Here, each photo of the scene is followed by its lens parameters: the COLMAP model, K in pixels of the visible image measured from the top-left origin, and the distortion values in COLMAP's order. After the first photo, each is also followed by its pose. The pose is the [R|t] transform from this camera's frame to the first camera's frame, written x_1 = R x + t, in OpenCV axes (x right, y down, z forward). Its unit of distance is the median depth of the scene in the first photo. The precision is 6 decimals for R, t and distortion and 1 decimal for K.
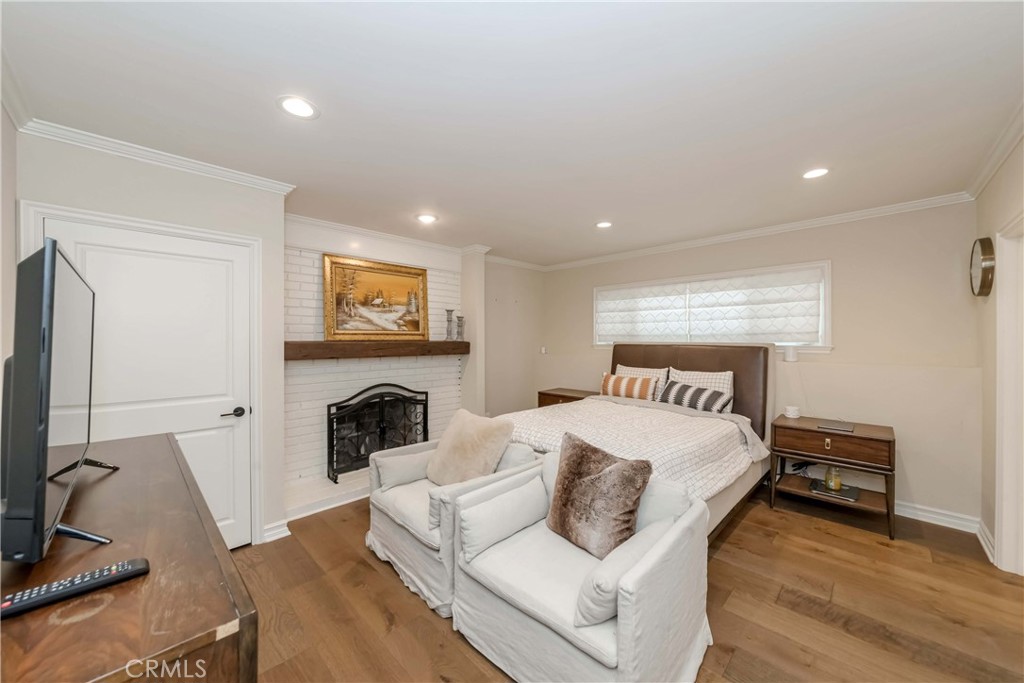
lens RADIAL K [[371.3, 0, 505.9], [0, 371.3, 344.0], [0, 0, 1]] dist [-0.000251, -0.000129]
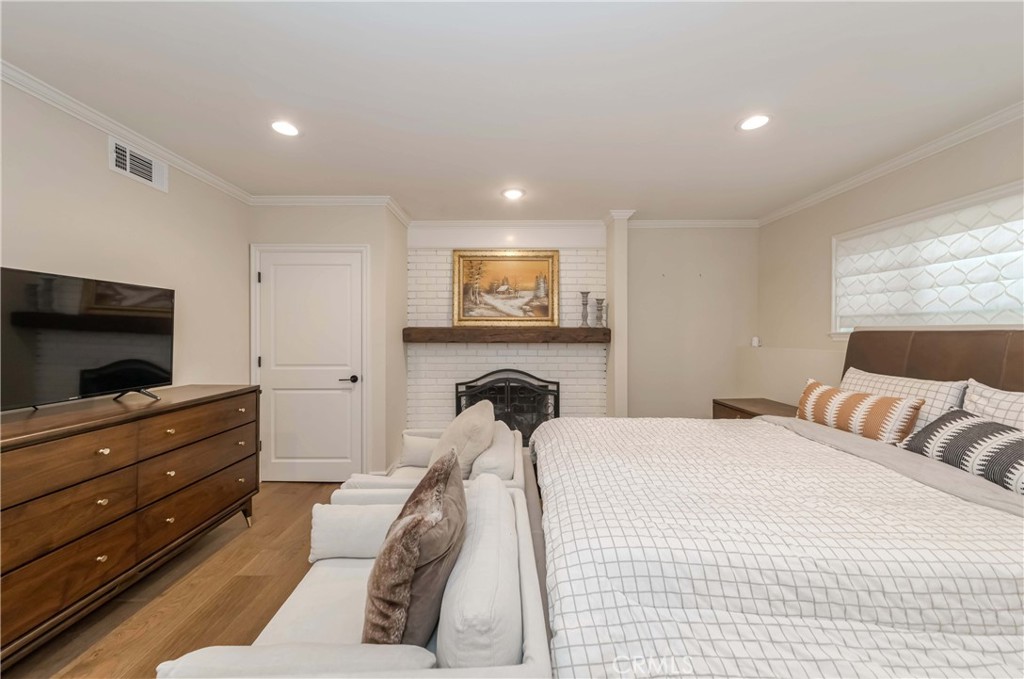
lens RADIAL K [[356.8, 0, 507.5], [0, 356.8, 337.1], [0, 0, 1]] dist [0.000011, 0.000100]
pose [[0.711062, 0.010662, -0.703049, 0.356439], [-0.010581, 0.999934, 0.004462, 0.014952], [0.703050, 0.004266, 0.711128, 0.307169]]
